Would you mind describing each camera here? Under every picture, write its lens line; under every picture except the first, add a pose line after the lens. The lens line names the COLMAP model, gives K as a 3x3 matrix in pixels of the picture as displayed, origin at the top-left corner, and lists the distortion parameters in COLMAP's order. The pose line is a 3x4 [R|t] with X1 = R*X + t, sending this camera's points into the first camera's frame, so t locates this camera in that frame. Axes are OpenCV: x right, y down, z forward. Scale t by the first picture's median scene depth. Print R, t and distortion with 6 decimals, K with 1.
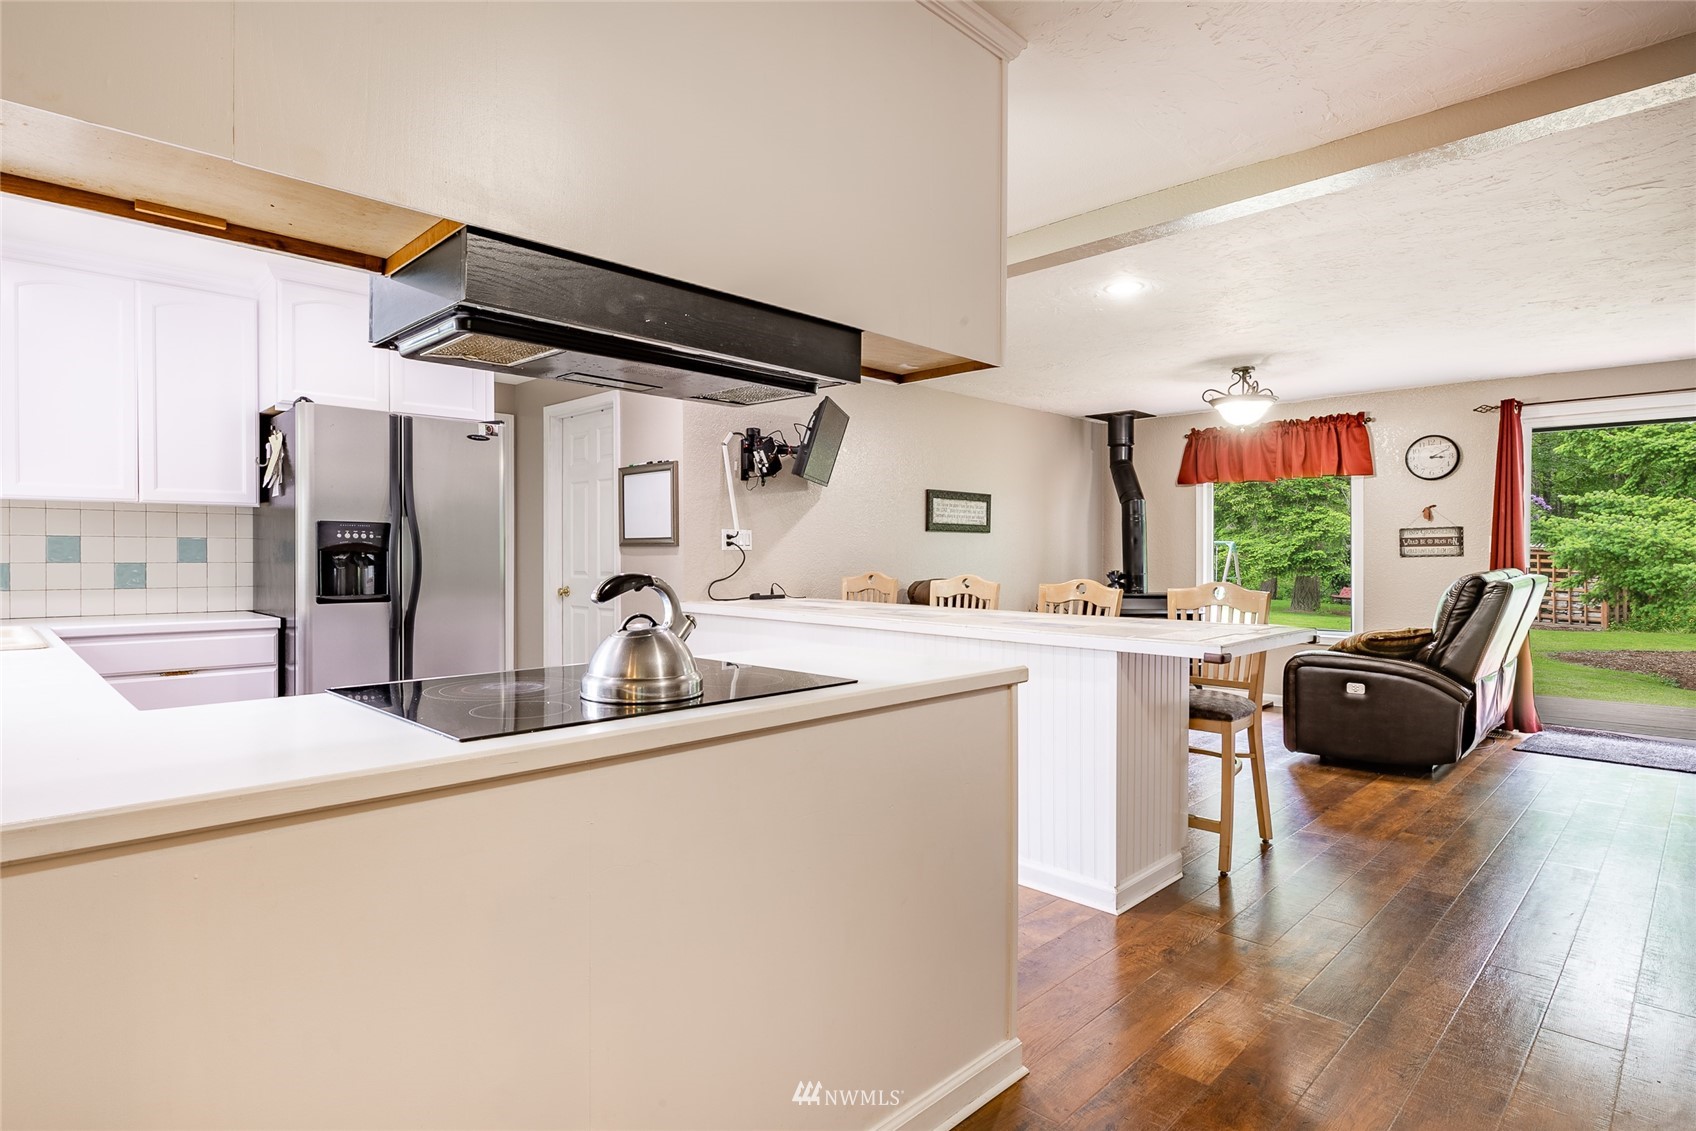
lens RADIAL K [[876.4, 0, 796.4], [0, 876.4, 560.1], [0, 0, 1]] dist [-0.003652, -0.002529]
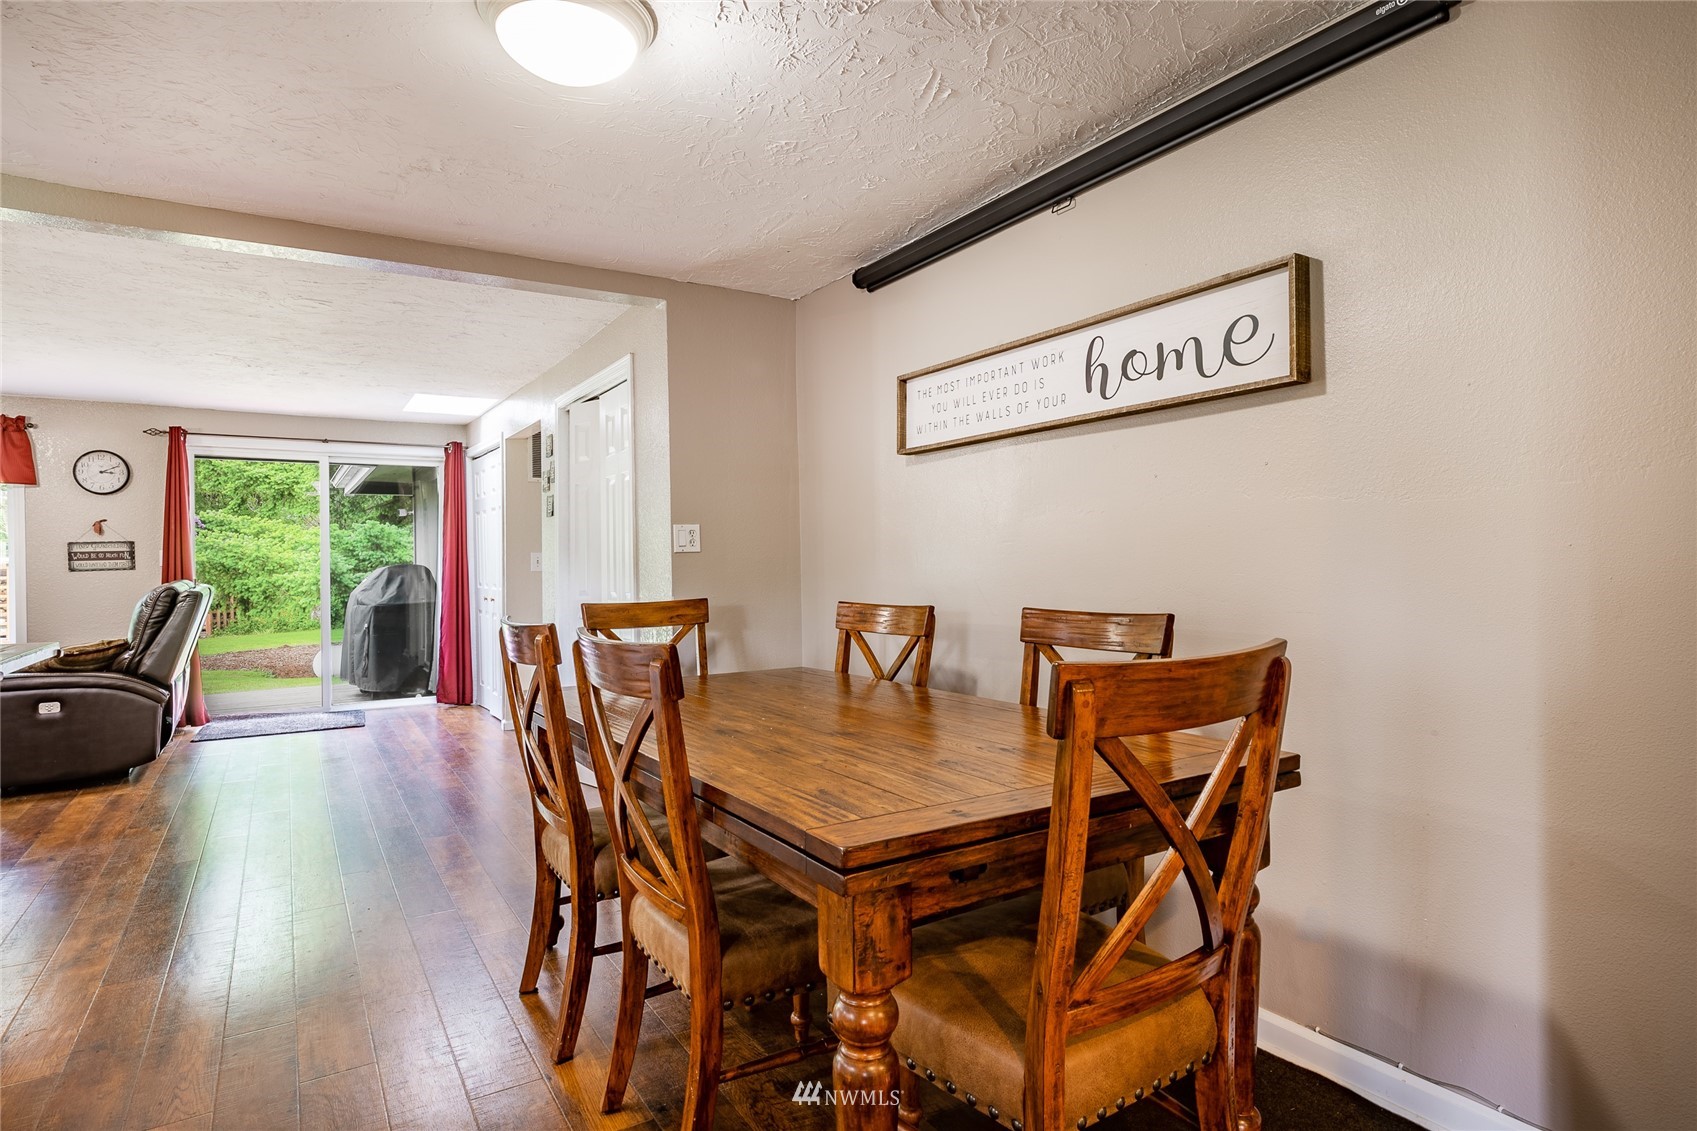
lens RADIAL K [[912.4, 0, 849.6], [0, 912.4, 561.5], [0, 0, 1]] dist [-0.003299, -0.002213]
pose [[0.197207, -0.004701, 0.980351, -0.134447], [0.018799, 0.999823, 0.001012, 0.000746], [-0.980182, 0.018230, 0.197261, -0.052561]]
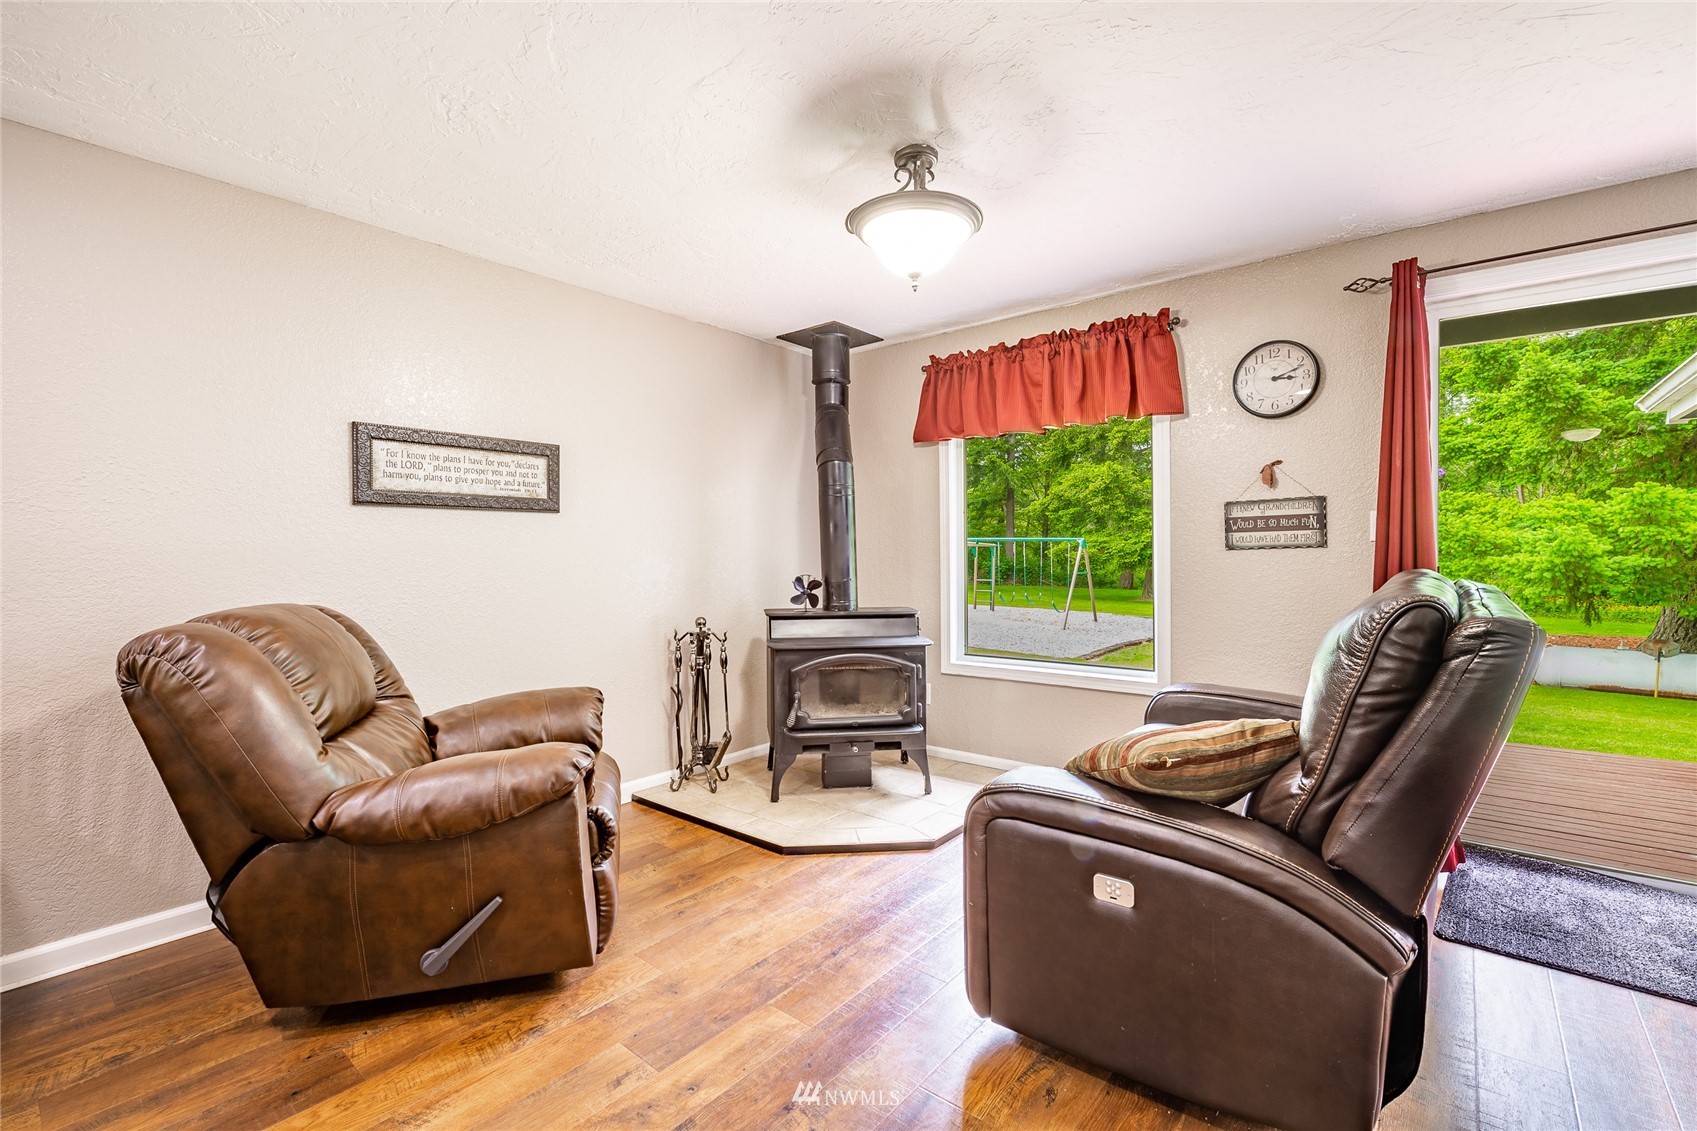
lens RADIAL K [[738.8, 0, 852.5], [0, 738.8, 562.7], [0, 0, 1]] dist [-0.009417, 0.000110]
pose [[0.991709, -0.009004, 0.128190, 0.386542], [0.008226, 0.999944, 0.006592, -0.000188], [-0.128242, -0.005483, 0.991728, 0.553142]]
